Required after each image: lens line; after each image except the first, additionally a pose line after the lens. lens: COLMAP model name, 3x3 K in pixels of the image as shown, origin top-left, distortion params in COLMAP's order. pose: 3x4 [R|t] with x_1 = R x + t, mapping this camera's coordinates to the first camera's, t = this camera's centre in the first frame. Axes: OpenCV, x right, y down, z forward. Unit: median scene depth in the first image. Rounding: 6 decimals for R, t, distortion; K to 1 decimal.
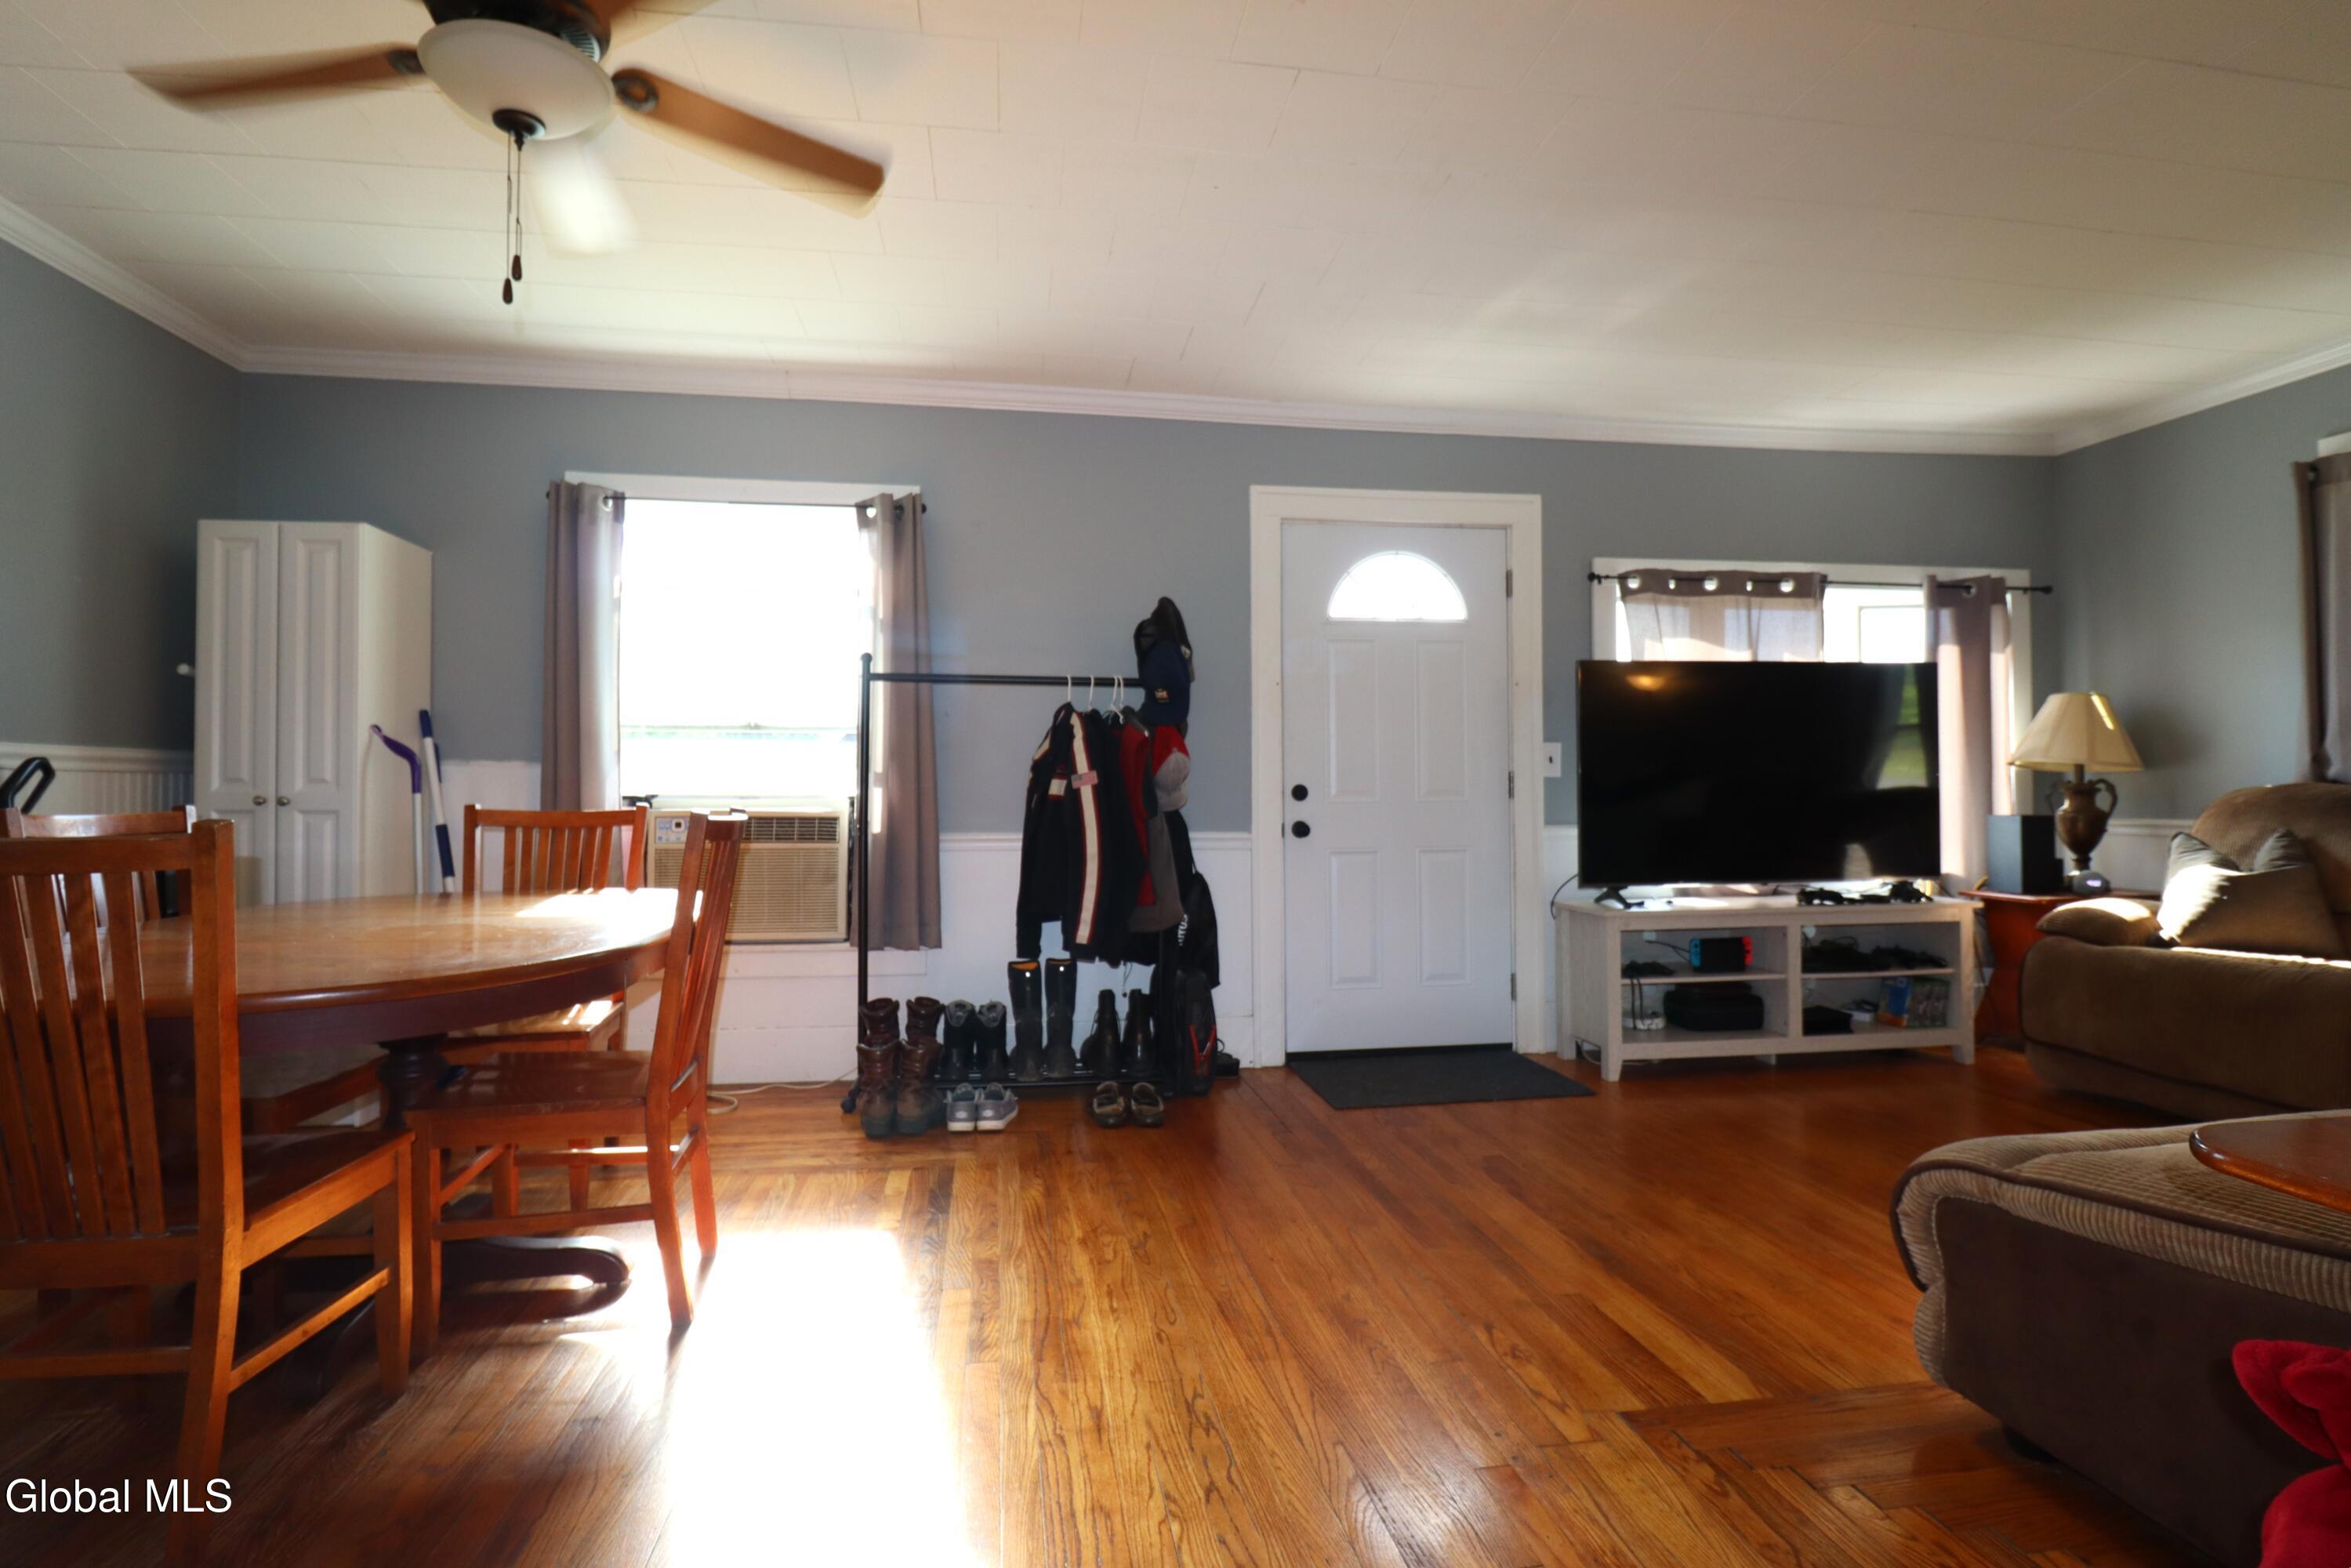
lens RADIAL K [[1115.4, 0, 1173.1], [0, 1115.4, 788.4], [0, 0, 1]] dist [-0.001528, -0.012829]
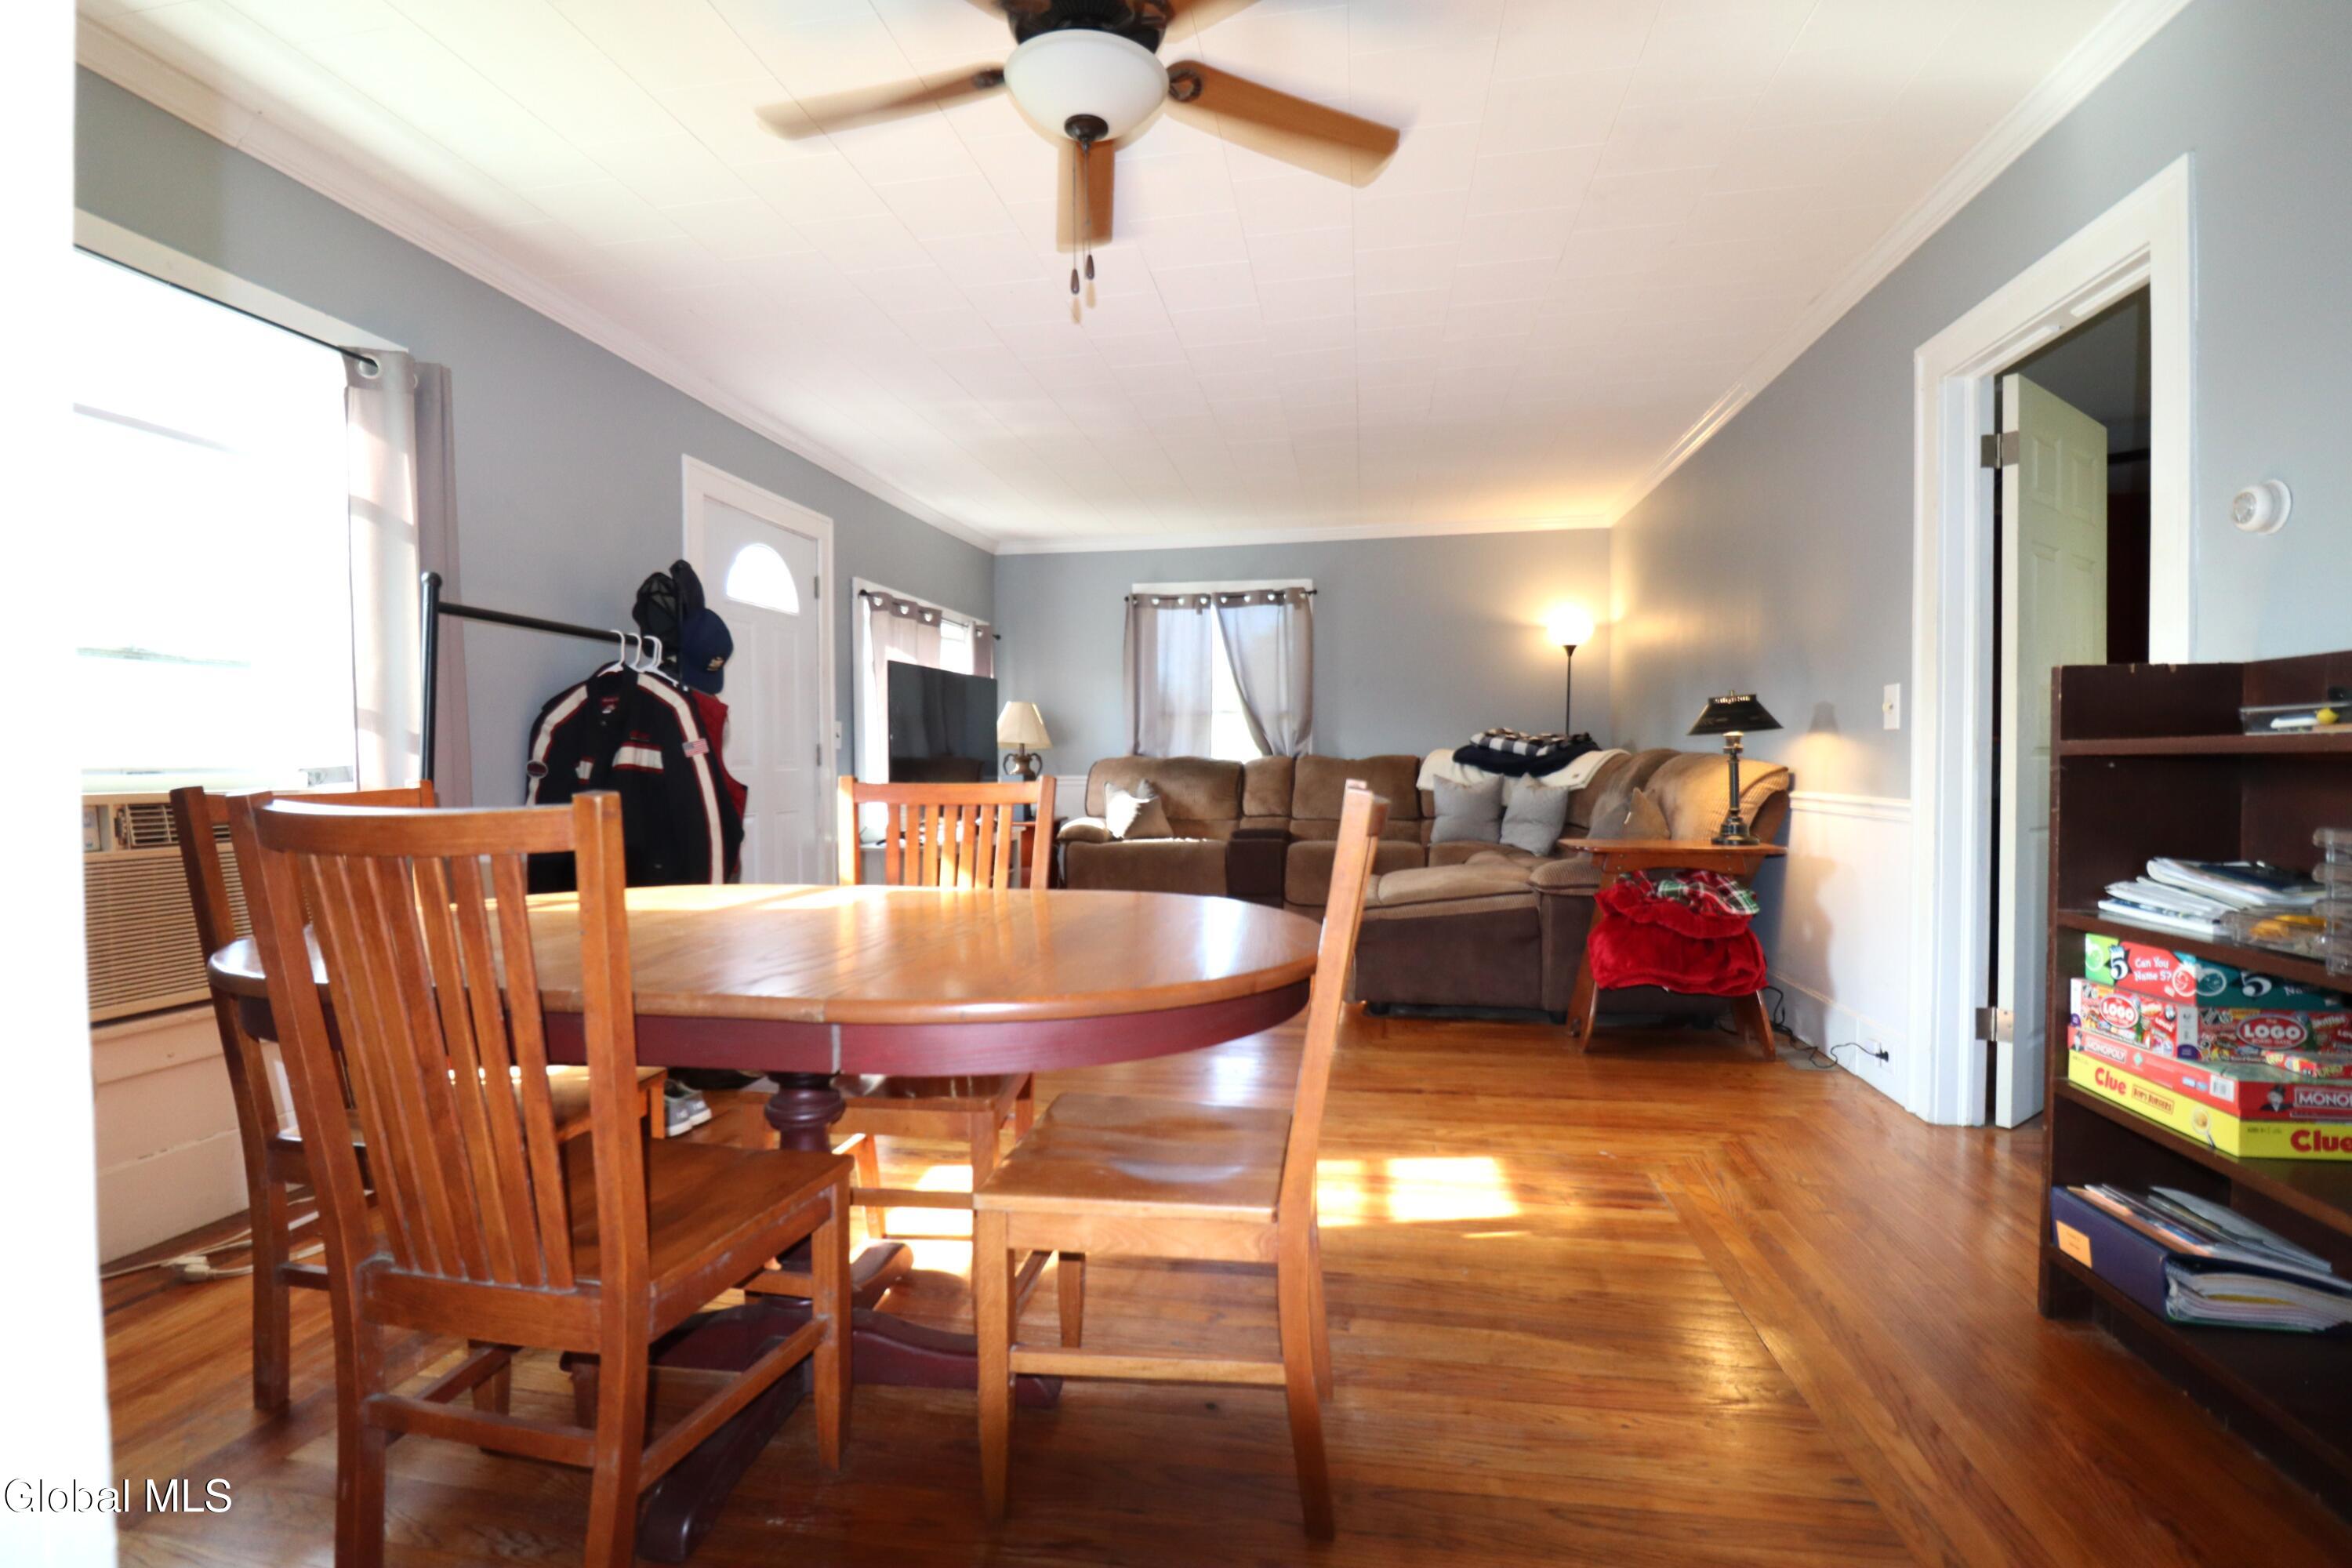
lens RADIAL K [[1093.9, 0, 1196.3], [0, 1093.9, 782.6], [0, 0, 1]] dist [-0.001471, -0.013664]
pose [[0.297842, -0.019648, 0.954413, -0.817679], [-0.003469, 0.999759, 0.021664, 0.000230], [-0.954609, -0.009763, 0.297702, 0.297239]]
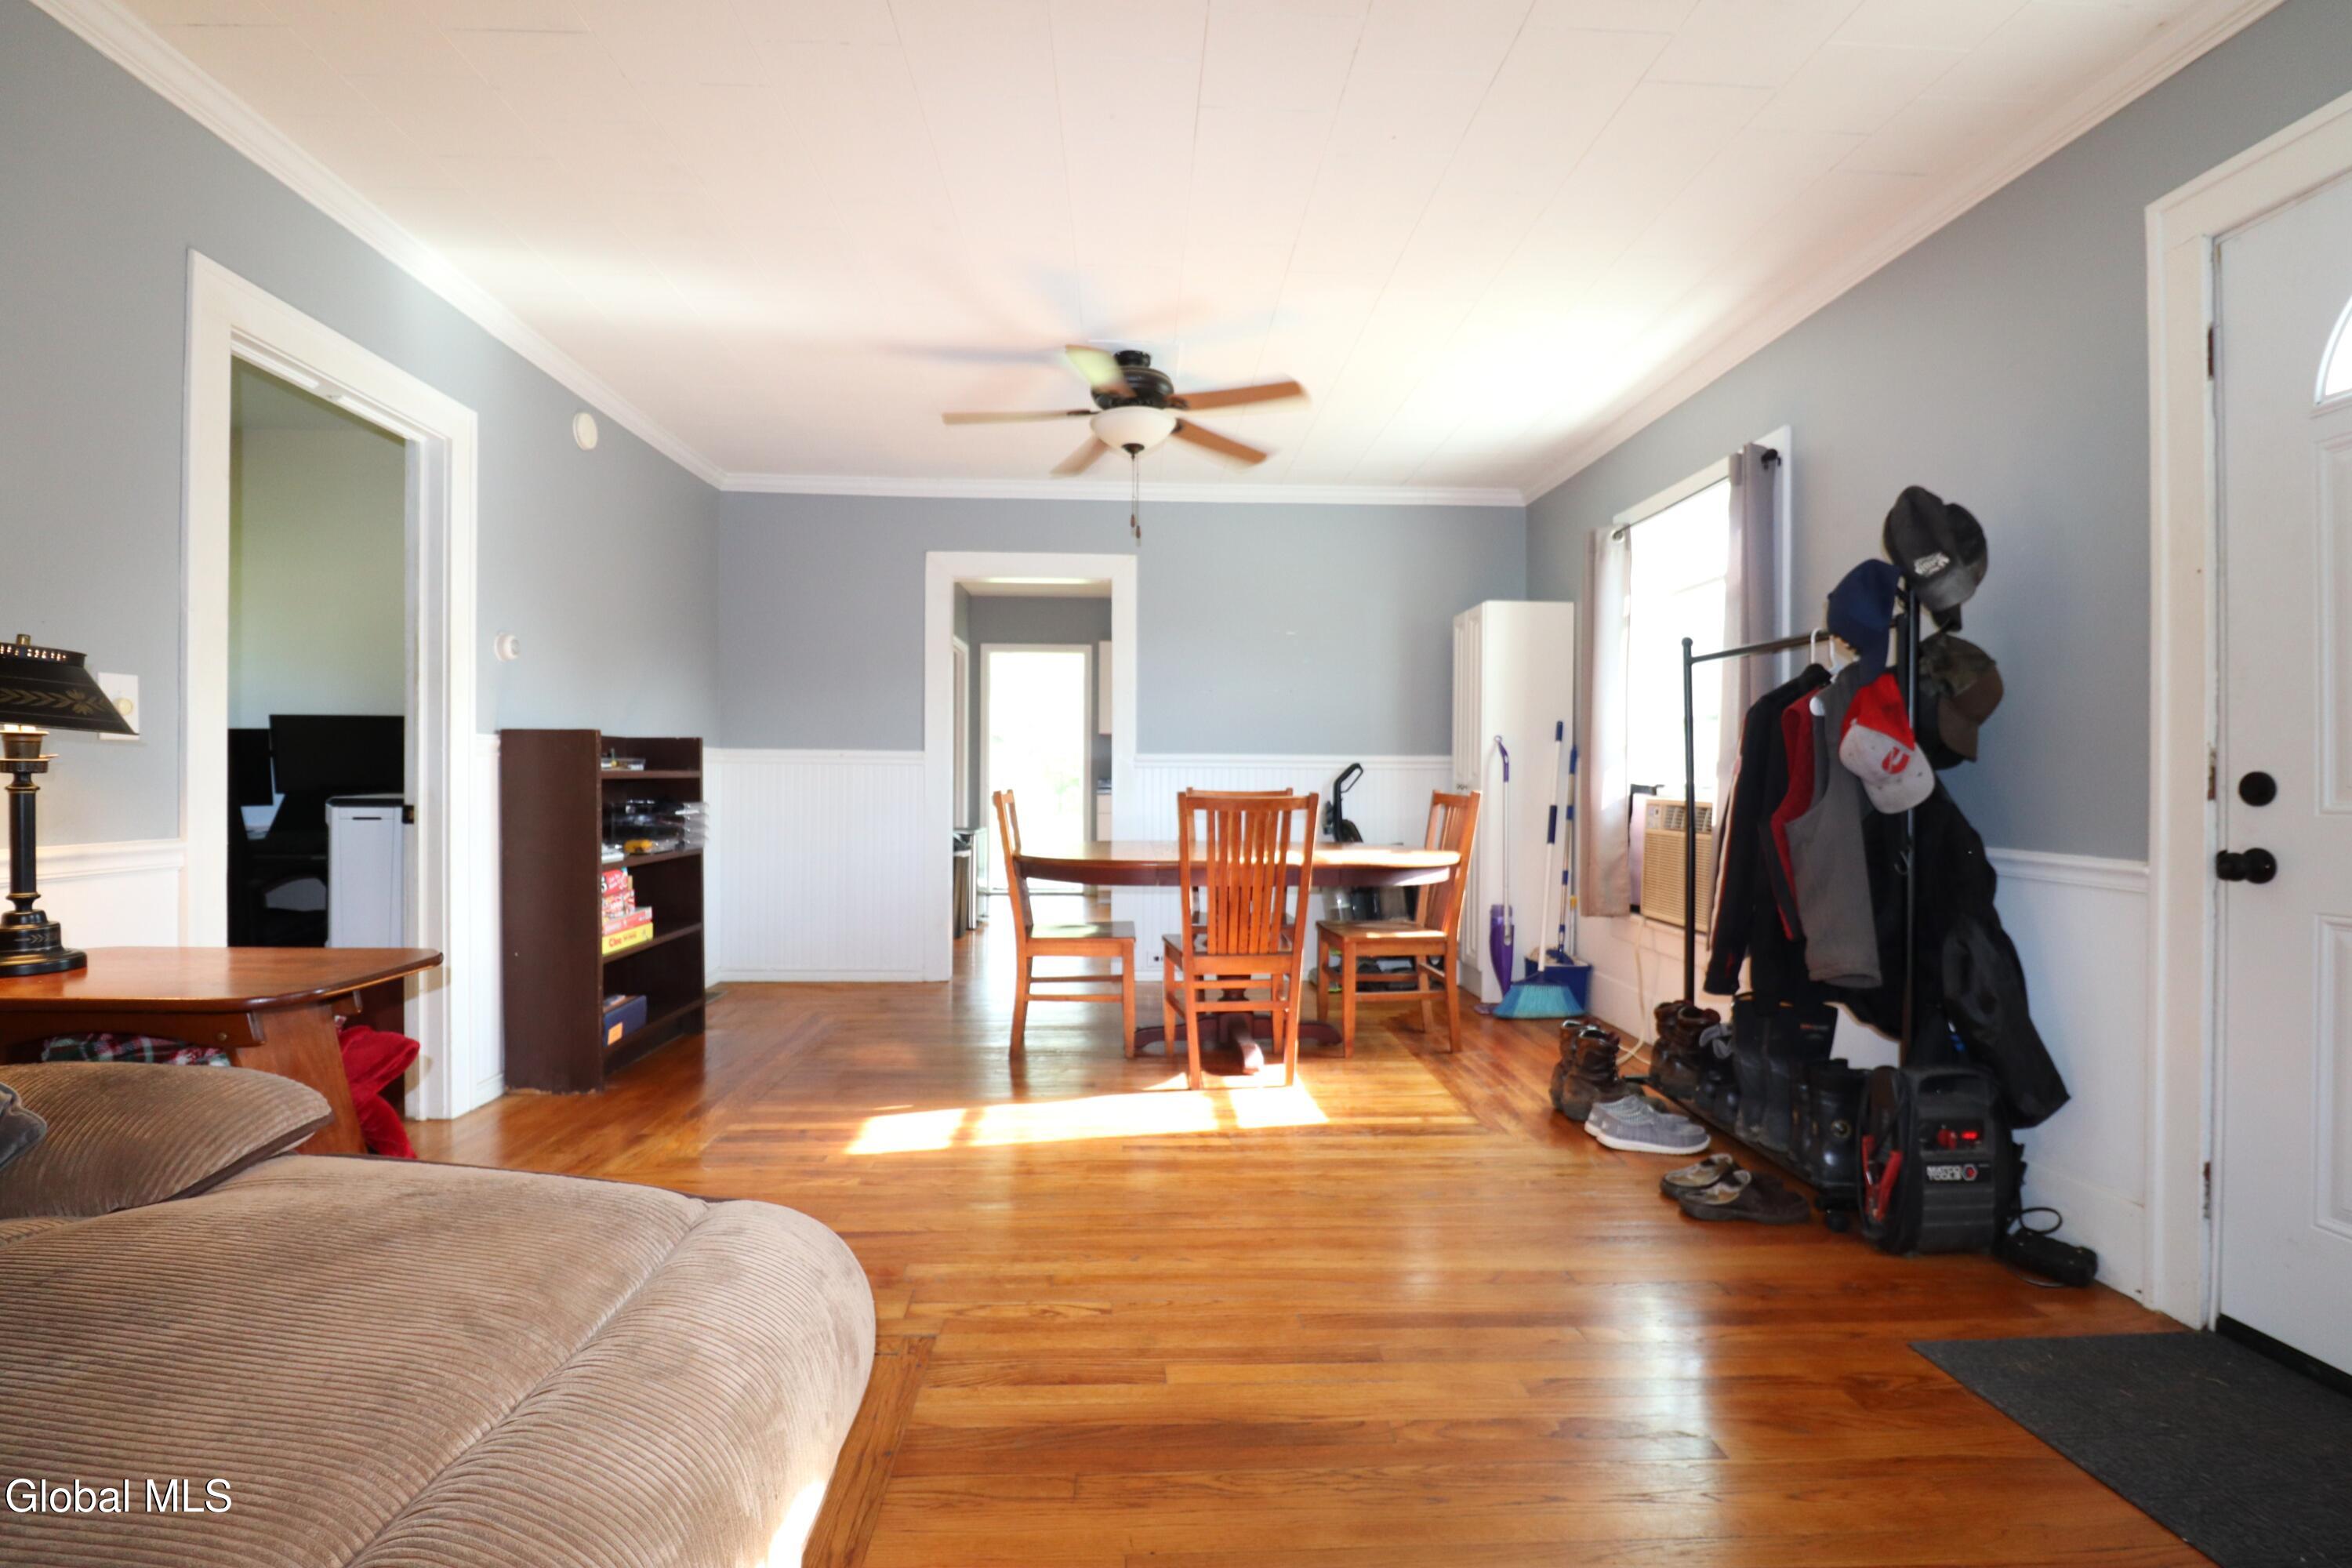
lens RADIAL K [[1102.3, 0, 1154.9], [0, 1102.3, 778.8], [0, 0, 1]] dist [0.002495, 0.000296]
pose [[-0.129952, 0.001801, -0.991519, 0.726409], [0.003287, 0.999994, 0.001385, -0.002952], [0.991515, -0.003079, -0.129957, 0.668912]]
